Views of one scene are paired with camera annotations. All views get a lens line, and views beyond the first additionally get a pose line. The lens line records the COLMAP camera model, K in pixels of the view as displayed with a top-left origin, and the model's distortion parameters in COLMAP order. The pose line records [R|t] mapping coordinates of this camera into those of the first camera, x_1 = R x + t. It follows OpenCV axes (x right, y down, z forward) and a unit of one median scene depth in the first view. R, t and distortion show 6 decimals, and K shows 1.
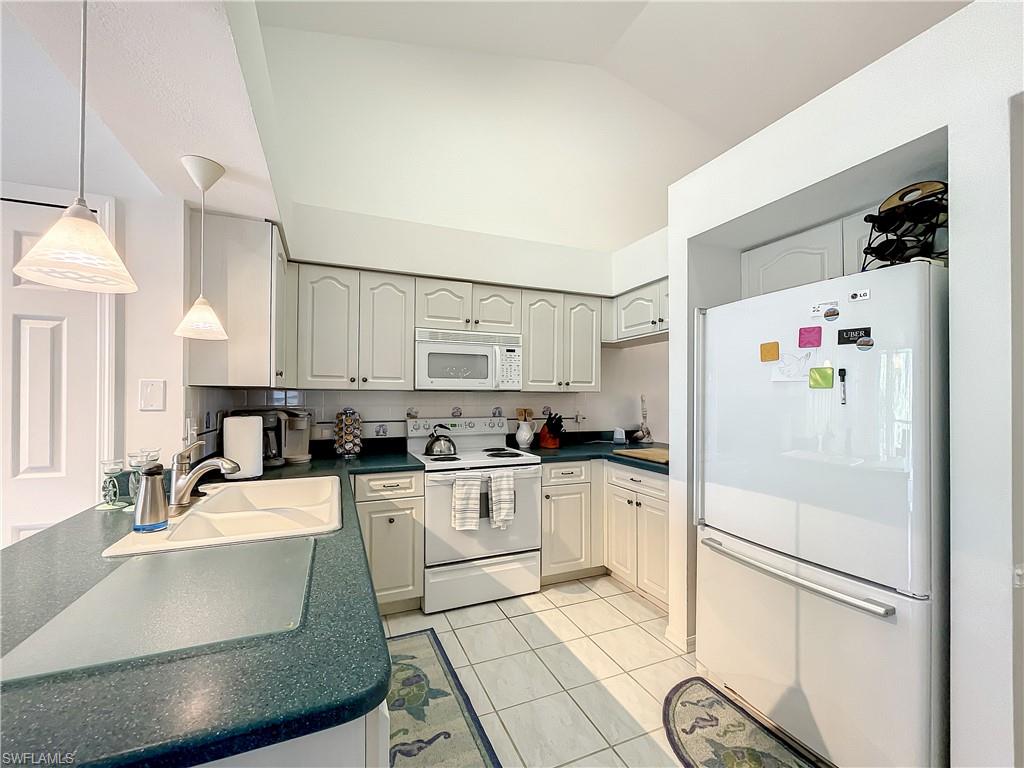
lens RADIAL K [[423.1, 0, 512.7], [0, 423.1, 387.6], [0, 0, 1]] dist [-0.002642, -0.000038]
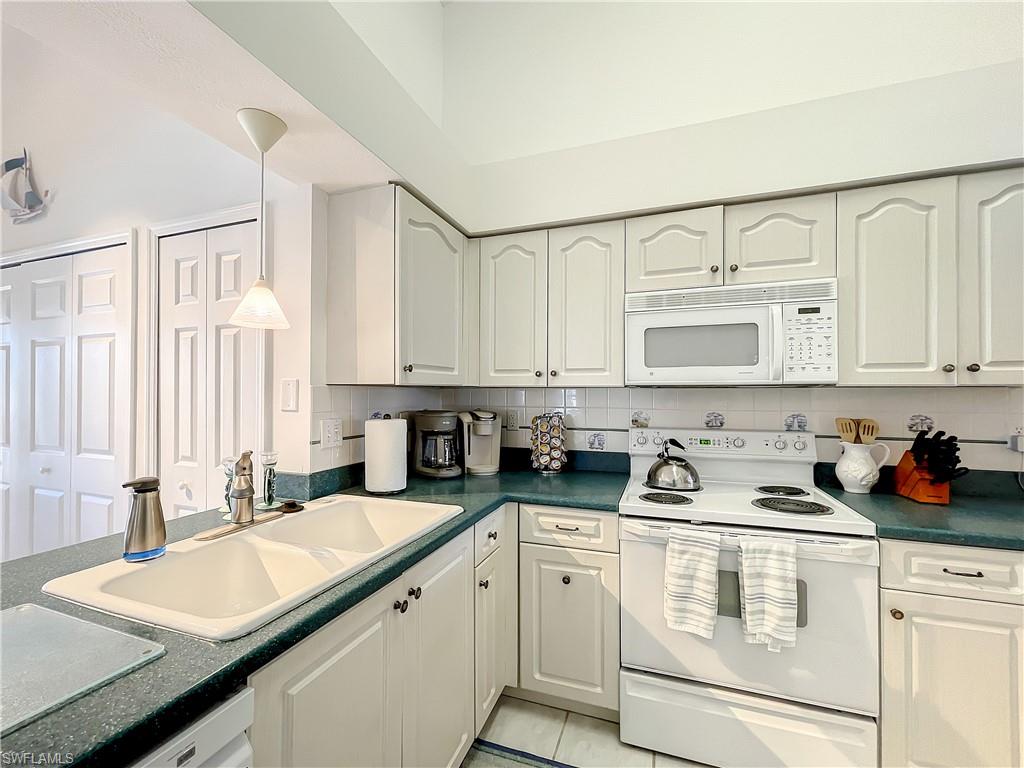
lens RADIAL K [[423.1, 0, 512.7], [0, 423.1, 387.6], [0, 0, 1]] dist [-0.002642, -0.000038]
pose [[0.717463, -0.012670, -0.696482, 0.107768], [0.015488, 0.999878, -0.002234, 0.006489], [0.696425, -0.009184, 0.717571, 0.390429]]
